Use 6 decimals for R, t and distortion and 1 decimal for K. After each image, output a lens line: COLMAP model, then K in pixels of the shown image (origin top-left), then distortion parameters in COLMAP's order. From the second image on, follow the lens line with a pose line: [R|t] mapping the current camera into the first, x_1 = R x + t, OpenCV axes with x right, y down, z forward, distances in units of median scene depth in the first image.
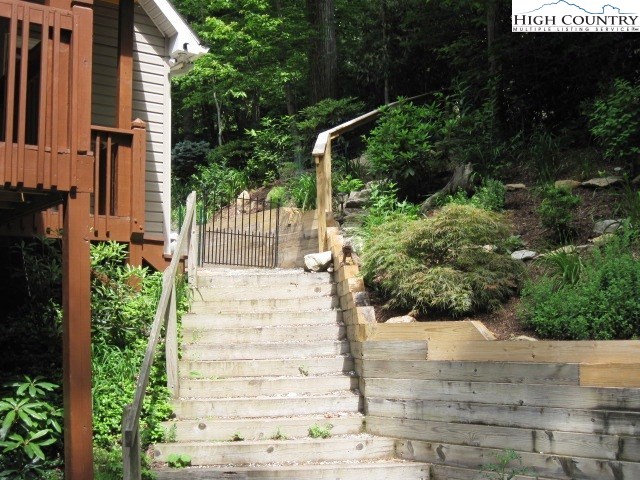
lens RADIAL K [[798.7, 0, 320.0], [0, 798.7, 240.0], [0, 0, 1]] dist [-0.157290, 0.076290]
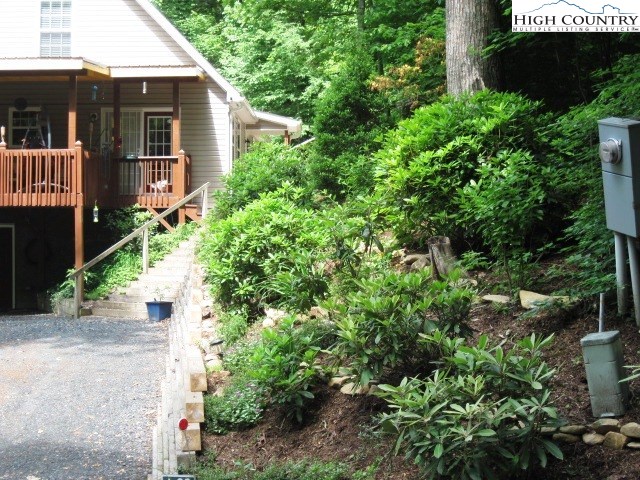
lens RADIAL K [[1182.9, 0, 320.0], [0, 1182.9, 240.0], [0, 0, 1]] dist [-0.174327, -0.060610]
pose [[0.783251, 0.024668, -0.621216, 3.318594], [0.044376, 0.994446, 0.095439, -0.321599], [0.620120, -0.102319, 0.777806, -2.063148]]
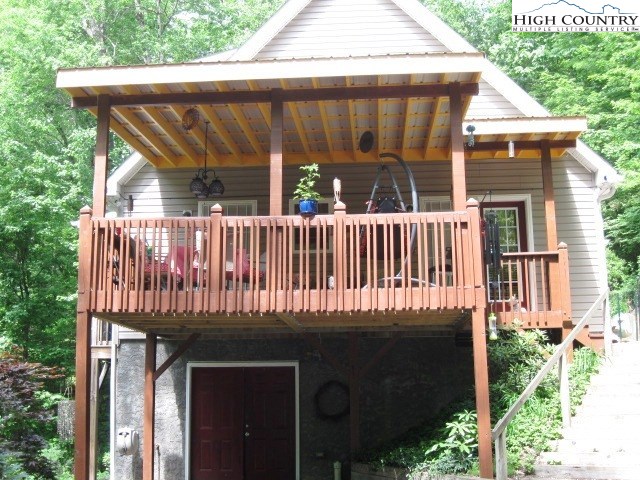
lens RADIAL K [[798.7, 0, 320.0], [0, 798.7, 240.0], [0, 0, 1]] dist [-0.157290, 0.076290]
pose [[0.748606, -0.124357, -0.651249, 0.618469], [0.060983, 0.991004, -0.119134, -0.018990], [0.660205, 0.049469, 0.749455, -0.622618]]
